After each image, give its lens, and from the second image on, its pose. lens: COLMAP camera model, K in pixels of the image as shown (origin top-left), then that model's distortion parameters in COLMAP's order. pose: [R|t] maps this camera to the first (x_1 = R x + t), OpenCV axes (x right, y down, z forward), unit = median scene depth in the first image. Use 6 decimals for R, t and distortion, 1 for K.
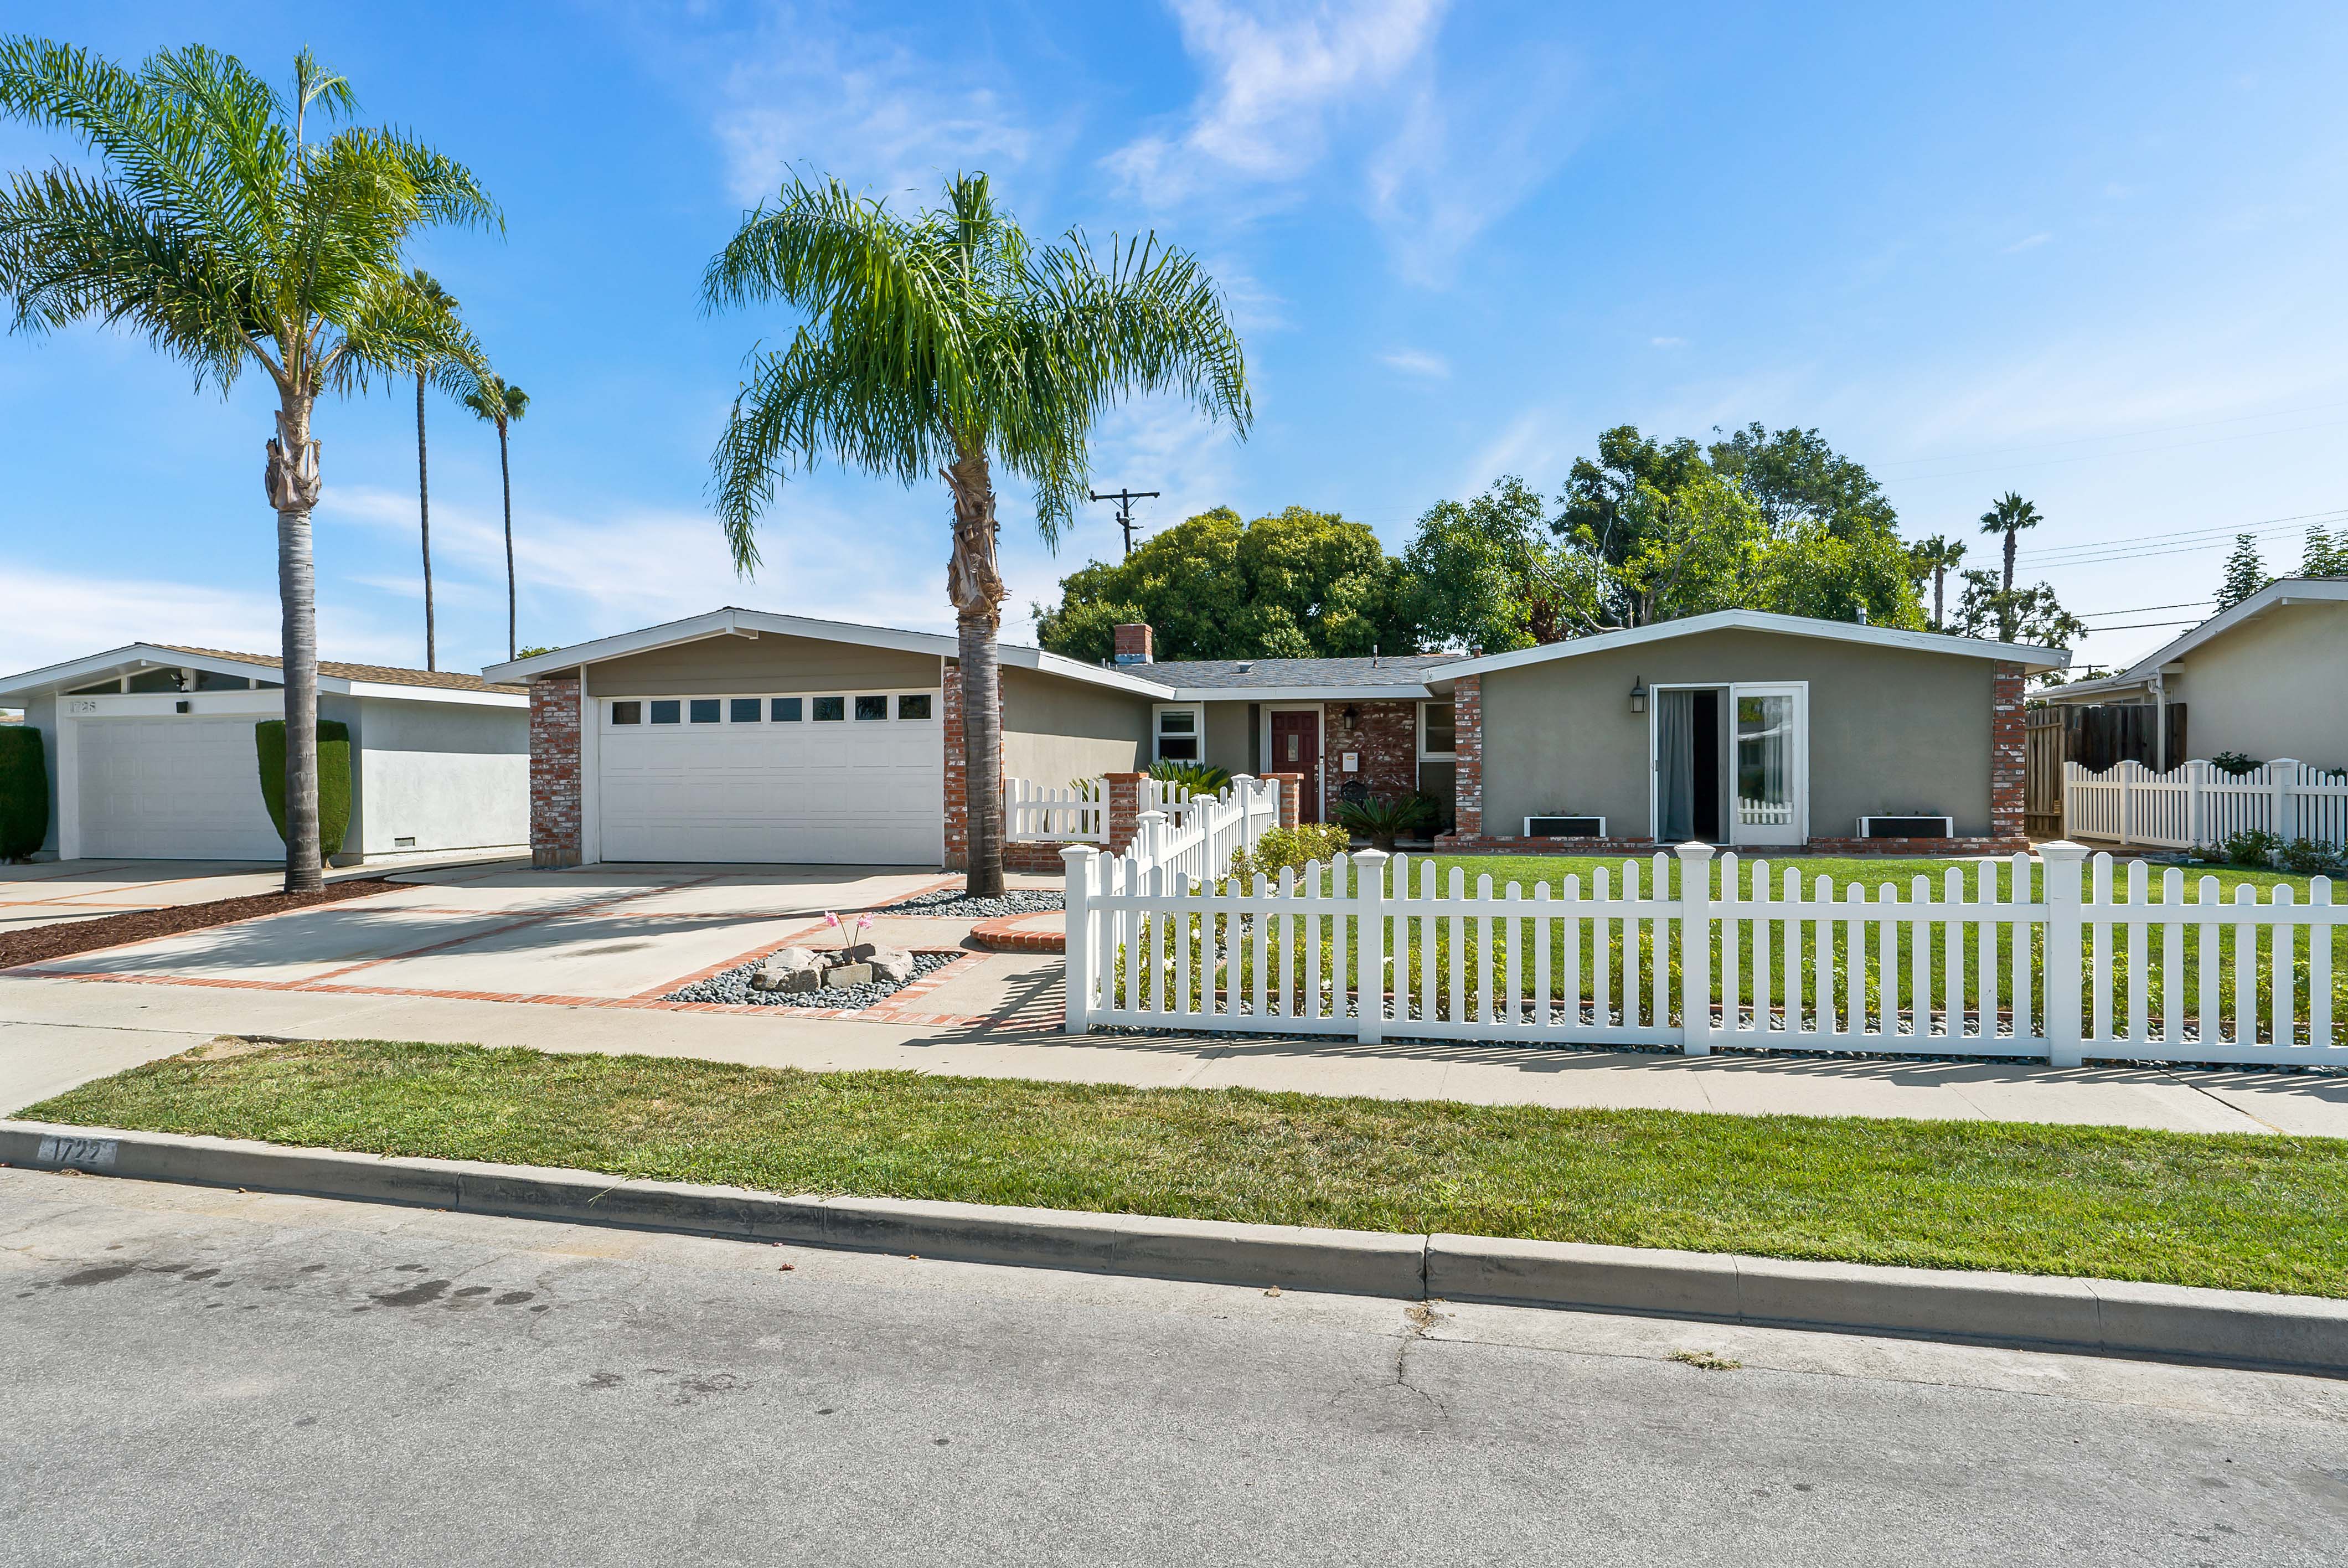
lens RADIAL K [[1341.7, 0, 1174.0], [0, 1341.7, 784.0], [0, 0, 1]] dist [-0.041360, 0.036487]
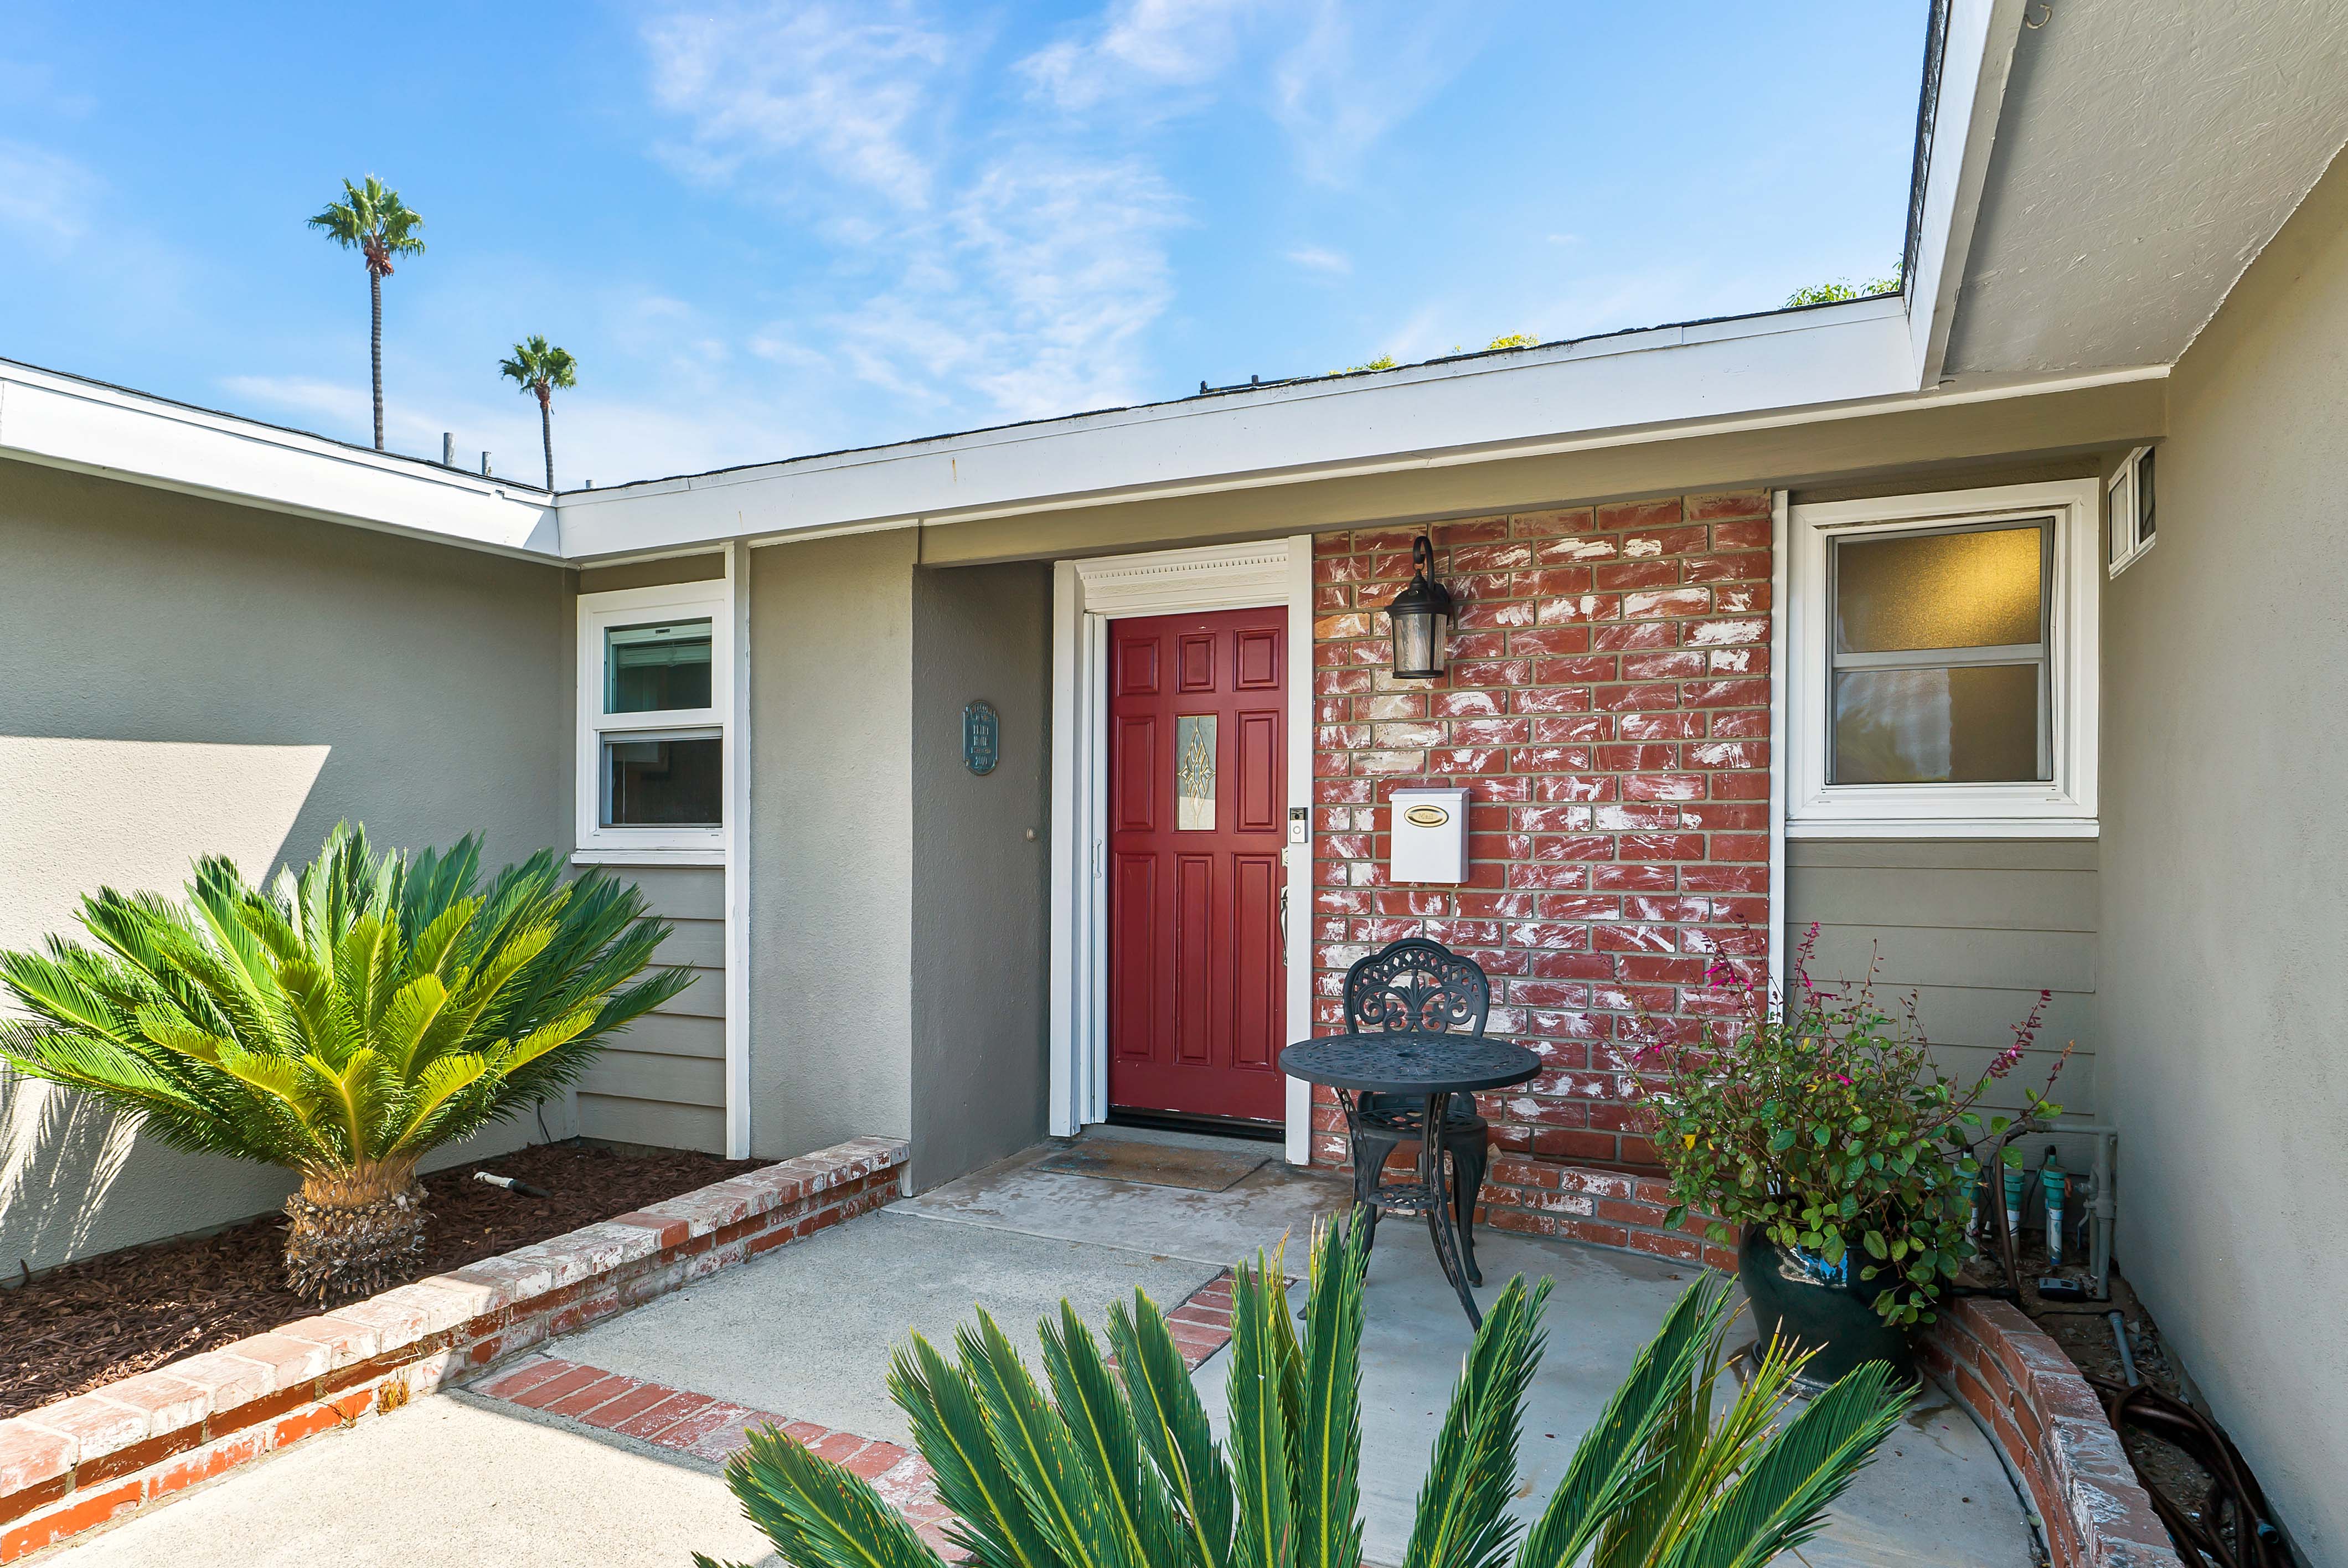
lens RADIAL K [[1341.7, 0, 1174.0], [0, 1341.7, 784.0], [0, 0, 1]] dist [-0.041360, 0.036487]
pose [[0.977106, -0.007422, -0.212626, 0.176780], [0.001830, 0.999648, -0.026486, -0.024887], [0.212747, 0.025490, 0.976775, 1.020543]]
